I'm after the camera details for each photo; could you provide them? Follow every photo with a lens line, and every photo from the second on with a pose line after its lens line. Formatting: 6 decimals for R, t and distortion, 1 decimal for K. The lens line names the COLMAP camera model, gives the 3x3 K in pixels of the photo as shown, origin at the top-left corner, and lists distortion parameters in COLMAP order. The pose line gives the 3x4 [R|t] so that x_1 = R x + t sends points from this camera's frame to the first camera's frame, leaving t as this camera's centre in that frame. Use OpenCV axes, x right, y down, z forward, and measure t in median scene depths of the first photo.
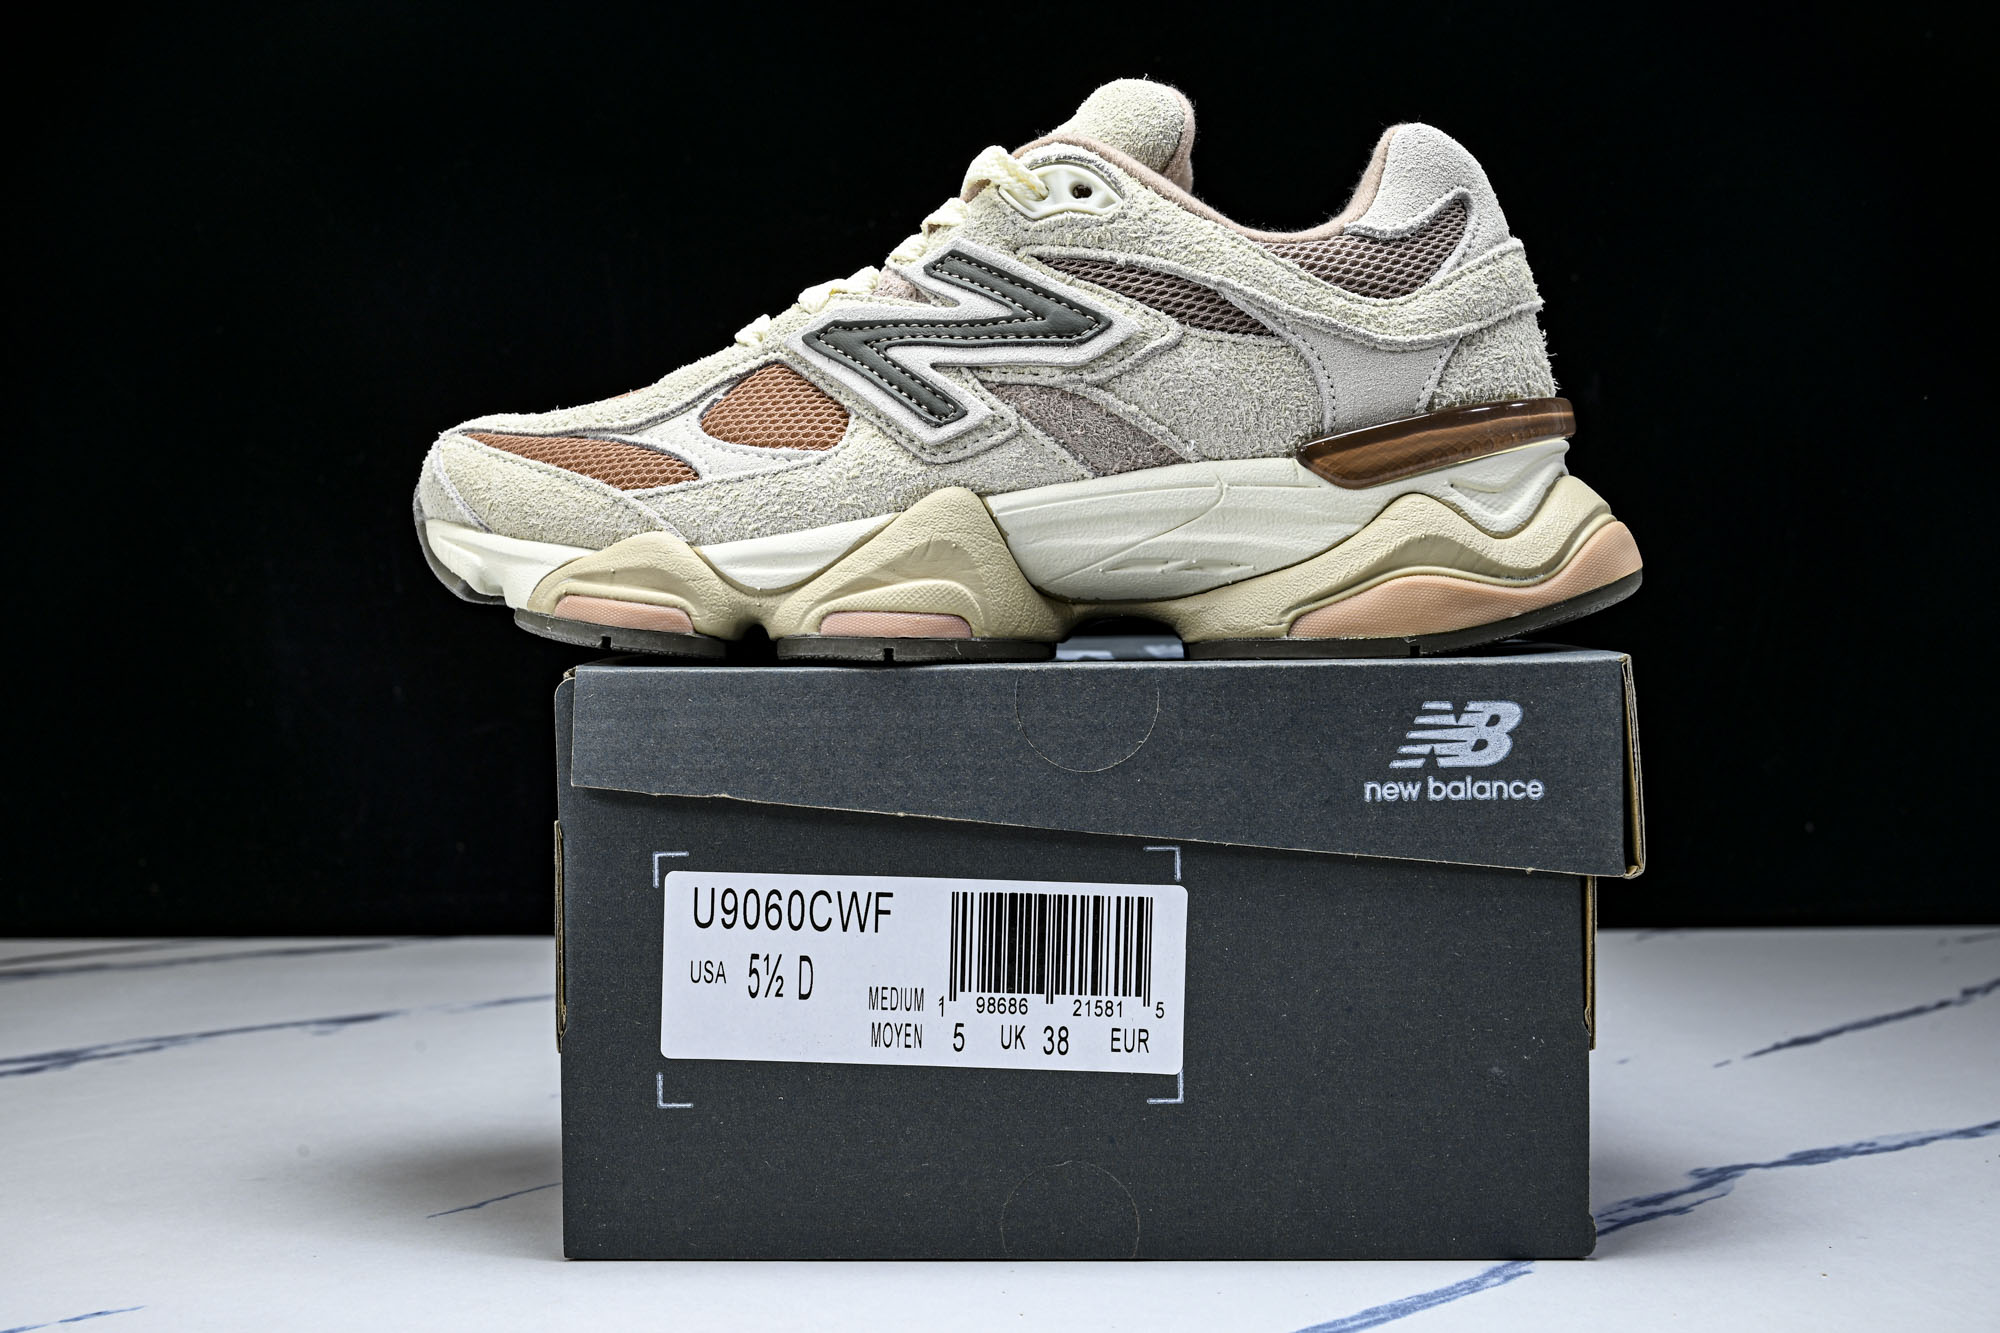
lens RADIAL K [[2504.9, 0, 993.3], [0, 2504.9, 585.0], [0, 0, 1]] dist [0.005217, -0.004293]
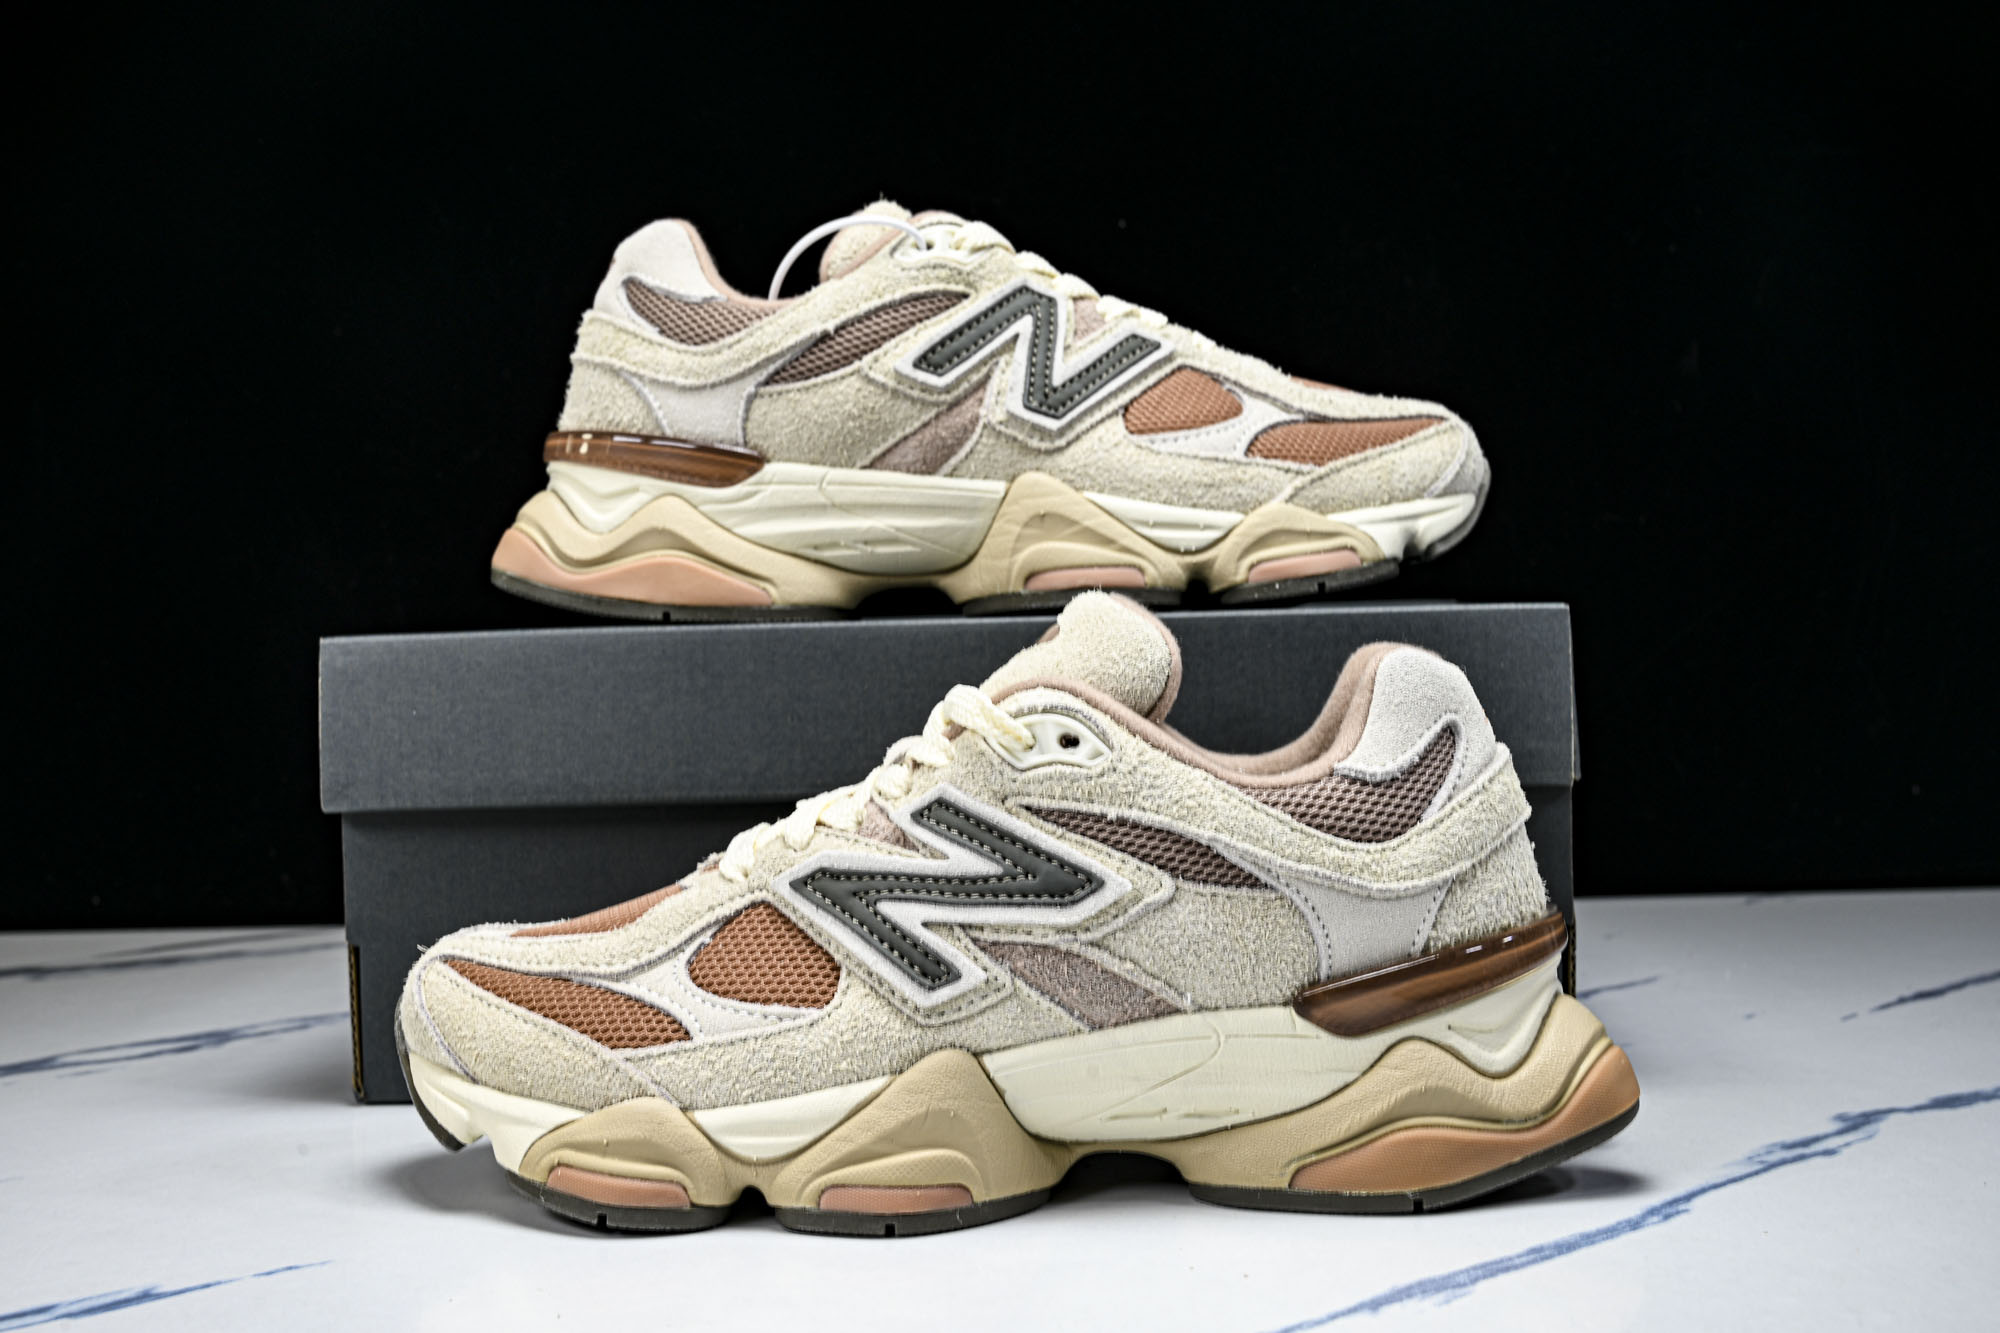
lens RADIAL K [[2504.9, 0, 993.3], [0, 2504.9, 585.0], [0, 0, 1]] dist [0.005217, -0.004293]
pose [[0.999264, -0.027739, 0.026480, -0.019372], [0.027628, 0.999608, 0.004555, -0.225067], [-0.026596, -0.003820, 0.999639, 0.011024]]
